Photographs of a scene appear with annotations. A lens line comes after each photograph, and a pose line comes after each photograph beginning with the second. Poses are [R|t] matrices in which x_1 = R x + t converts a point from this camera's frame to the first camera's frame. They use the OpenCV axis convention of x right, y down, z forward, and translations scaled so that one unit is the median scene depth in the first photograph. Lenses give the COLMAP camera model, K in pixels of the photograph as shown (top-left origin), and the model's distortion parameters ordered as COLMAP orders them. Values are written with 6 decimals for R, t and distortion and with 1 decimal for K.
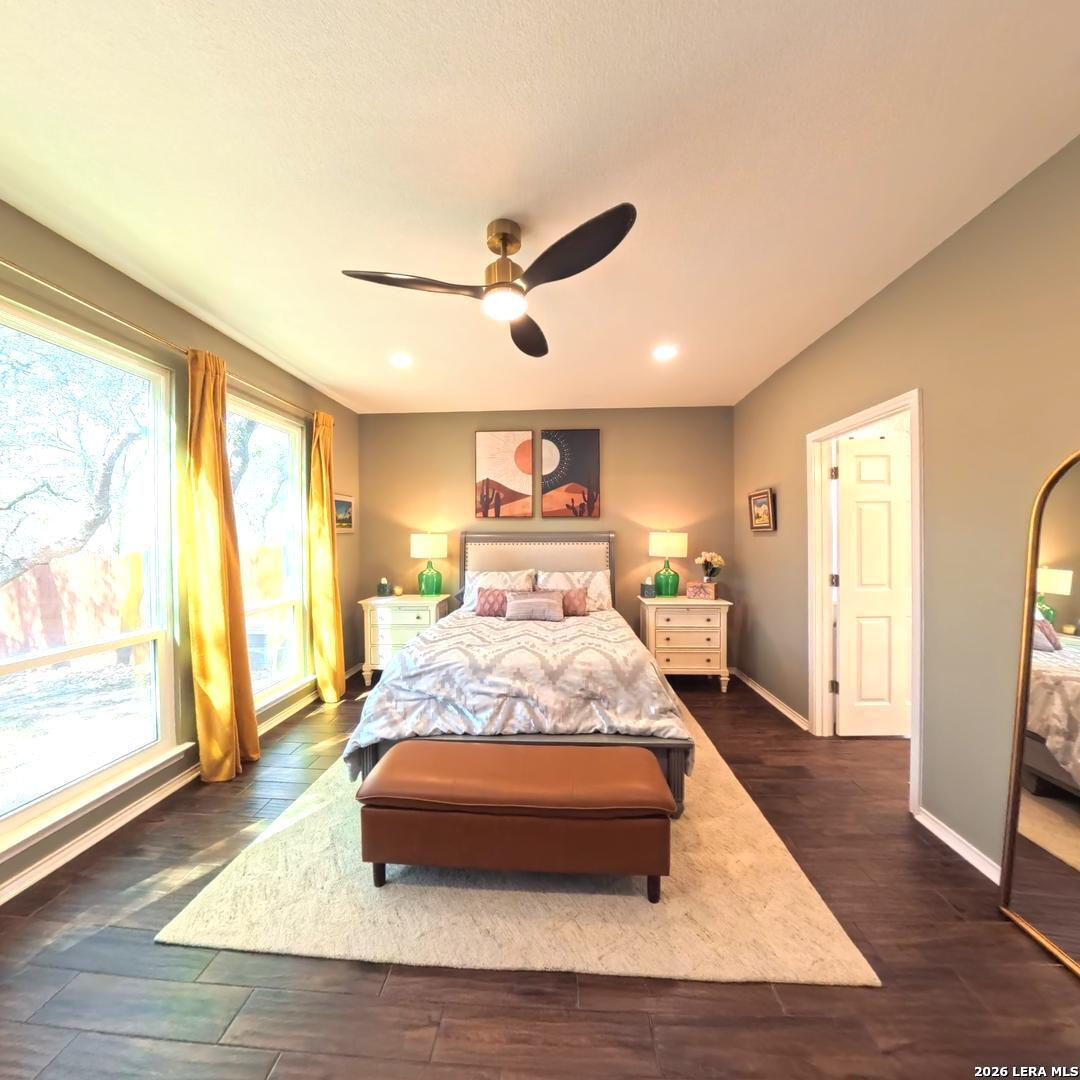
lens RADIAL K [[418.1, 0, 540.0], [0, 418.1, 540.0], [0, 0, 1]] dist [-0.022814, -0.000066]
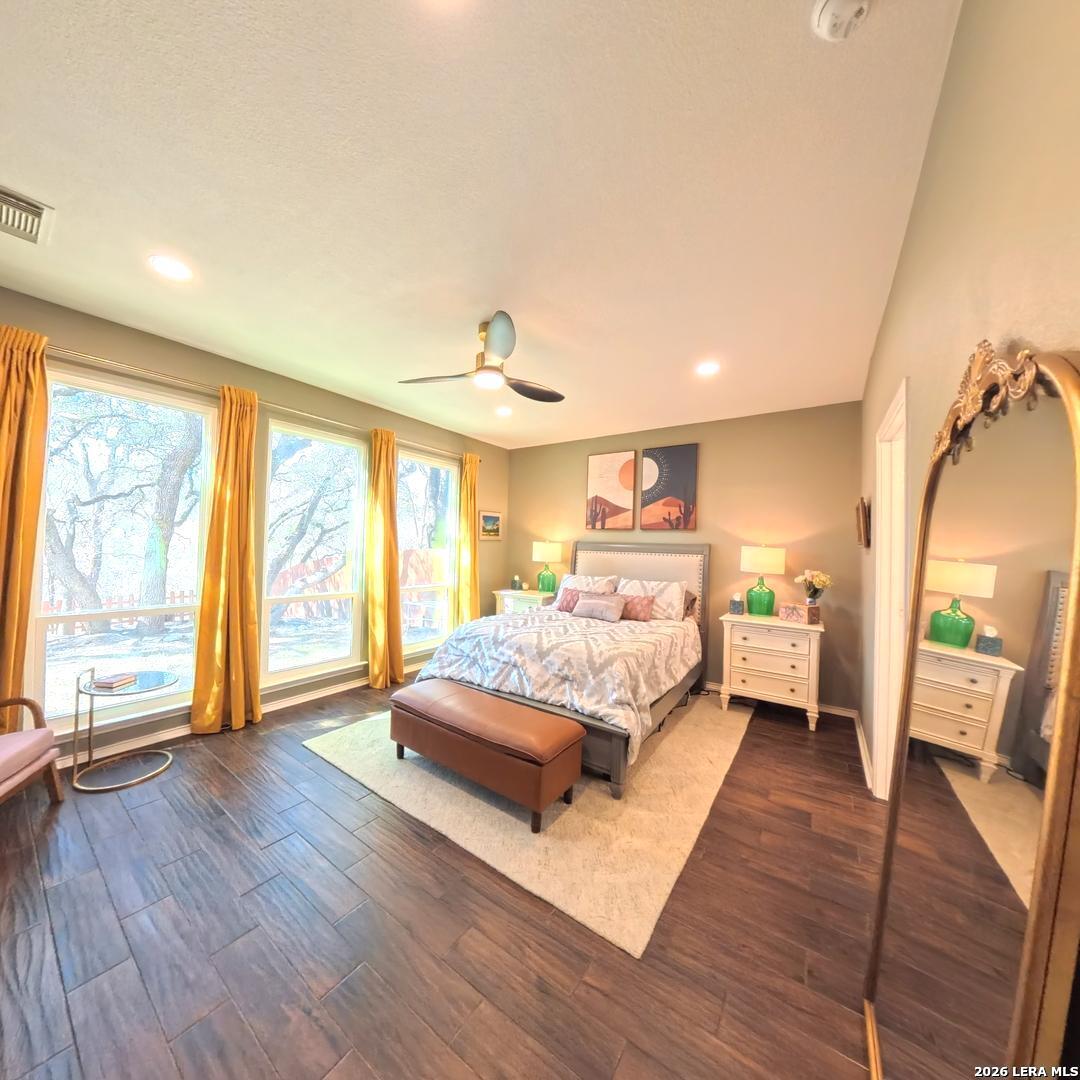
lens RADIAL K [[404.9, 0, 540.0], [0, 404.9, 540.0], [0, 0, 1]] dist [-0.024872, 0.001018]
pose [[0.851669, 0.022039, -0.523617, 0.440002], [-0.035438, 0.999250, -0.015583, -0.002165], [0.522881, 0.031828, 0.851811, -0.036092]]
